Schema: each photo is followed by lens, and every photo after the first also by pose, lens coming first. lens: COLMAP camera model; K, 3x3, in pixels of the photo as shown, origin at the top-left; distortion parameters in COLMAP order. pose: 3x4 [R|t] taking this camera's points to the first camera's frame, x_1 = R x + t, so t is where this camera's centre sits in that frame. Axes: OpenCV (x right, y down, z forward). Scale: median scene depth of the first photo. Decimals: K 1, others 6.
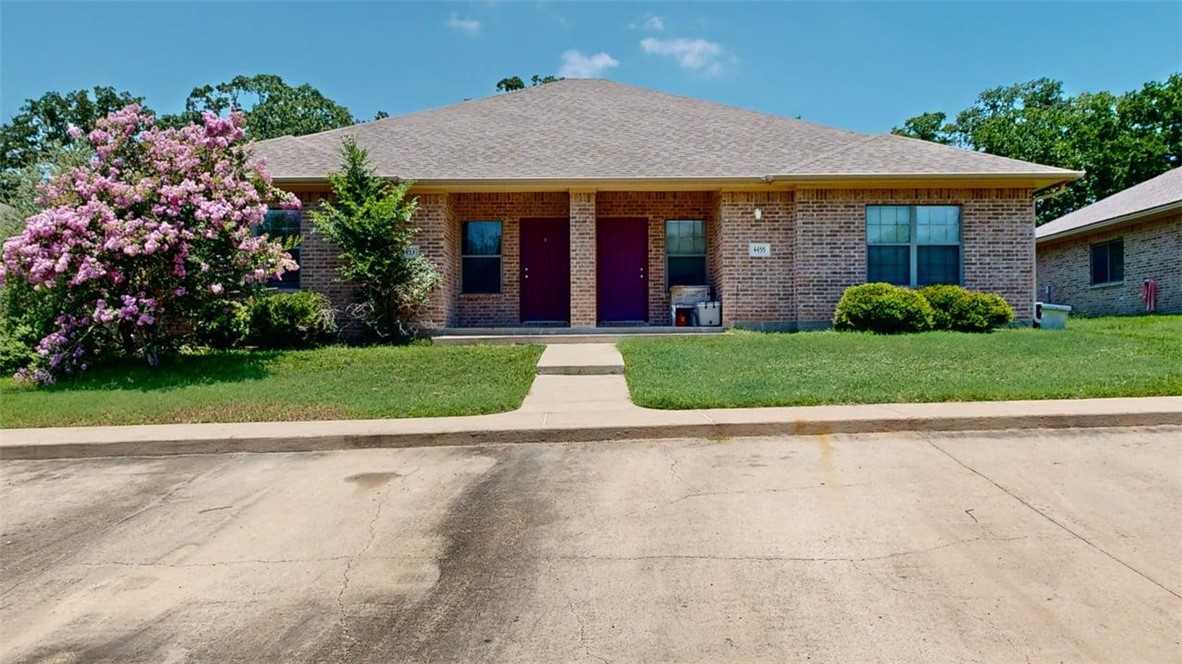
lens RADIAL K [[974.1, 0, 595.8], [0, 974.1, 333.6], [0, 0, 1]] dist [0.006862, 0.002051]
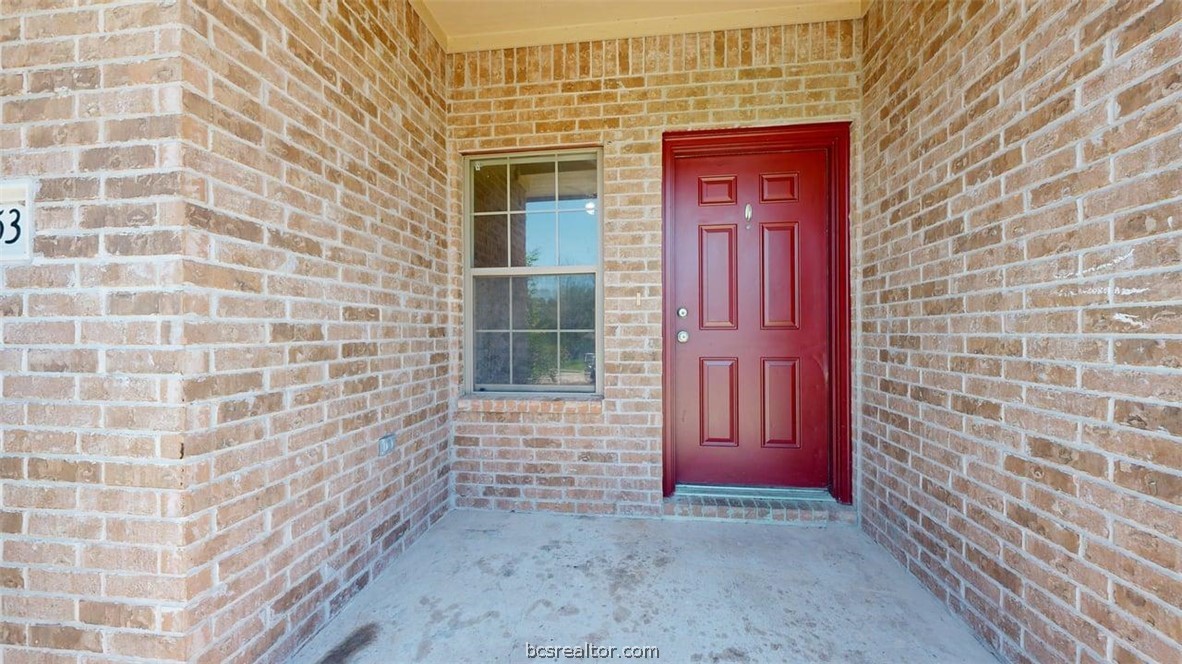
lens RADIAL K [[452.3, 0, 590.2], [0, 452.3, 332.0], [0, 0, 1]] dist [0.000416, 0.000064]
pose [[0.991935, -0.000677, -0.126743, -0.089629], [0.002359, 0.999911, 0.013124, -0.067860], [0.126723, -0.013318, 0.991849, 0.943370]]
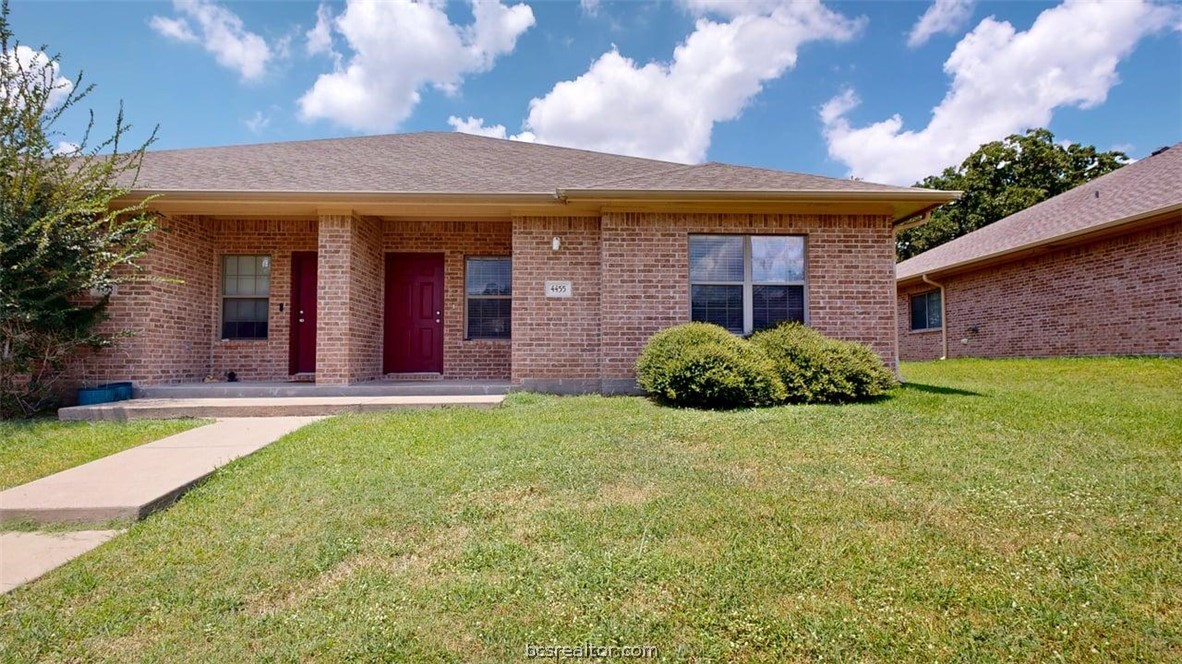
lens RADIAL K [[611.8, 0, 587.4], [0, 611.8, 330.7], [0, 0, 1]] dist [-0.000707, 0.000256]
pose [[0.998883, 0.004625, 0.047015, 0.168452], [-0.002696, 0.999155, -0.041014, -0.031171], [-0.047165, 0.040841, 0.998052, 0.499437]]
